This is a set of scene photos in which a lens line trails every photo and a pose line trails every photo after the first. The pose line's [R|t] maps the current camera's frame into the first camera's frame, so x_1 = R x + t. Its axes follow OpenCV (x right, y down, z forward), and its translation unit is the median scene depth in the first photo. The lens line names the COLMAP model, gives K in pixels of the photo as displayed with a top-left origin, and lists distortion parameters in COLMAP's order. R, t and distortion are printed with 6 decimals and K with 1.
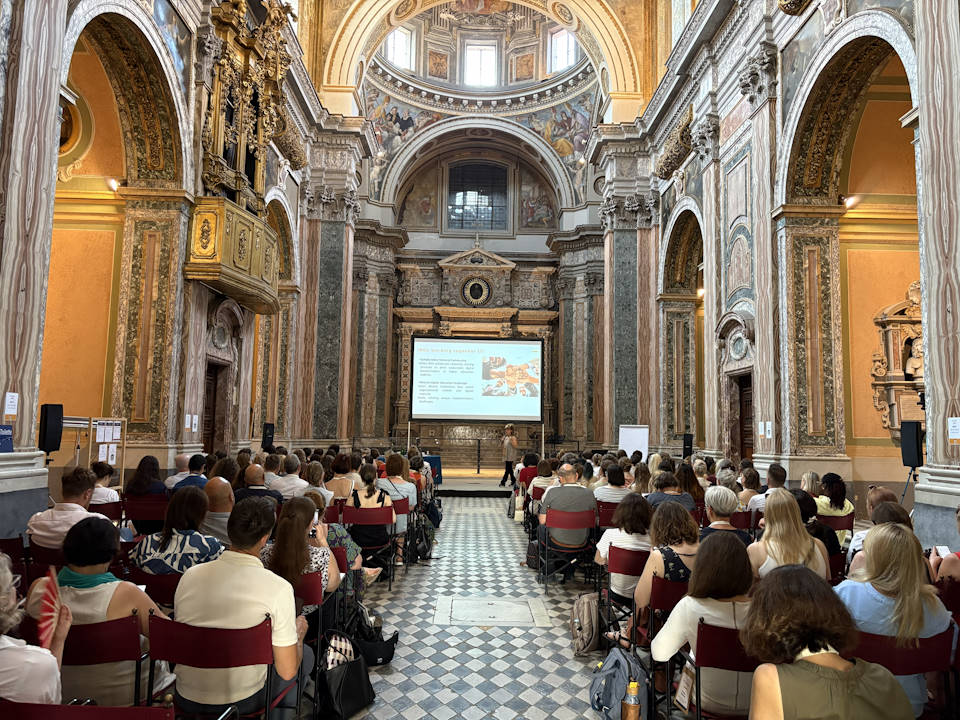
lens RADIAL K [[729.4, 0, 482.1], [0, 729.4, 359.5], [0, 0, 1]] dist [0.041477, -0.043441]
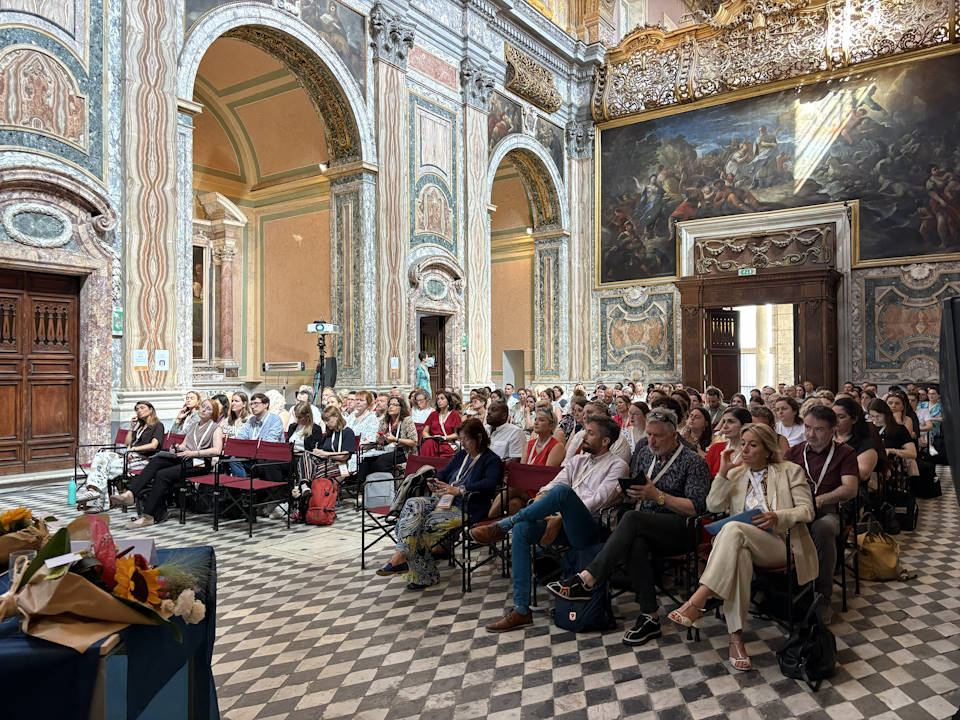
lens RADIAL K [[729.4, 0, 477.8], [0, 729.4, 362.9], [0, 0, 1]] dist [0.041477, -0.043441]
pose [[0.802506, -0.032743, -0.595745, 0.367051], [0.080281, 0.995339, 0.053439, 0.027135], [0.591218, -0.090712, 0.801394, 0.165789]]
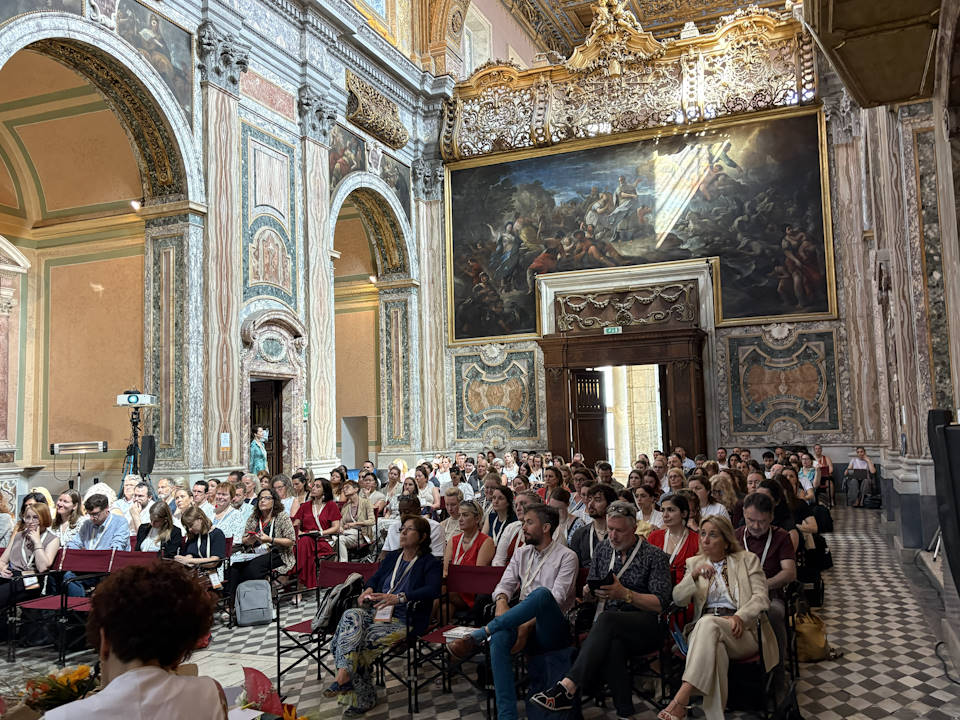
lens RADIAL K [[862.6, 0, 480.6], [0, 862.6, 357.4], [0, 0, 1]] dist [0.084774, -0.141226]
pose [[0.916571, -0.080373, -0.391711, 0.337743], [0.086580, 0.996243, -0.001825, 0.003577], [0.390386, -0.032242, 0.920087, 0.101140]]
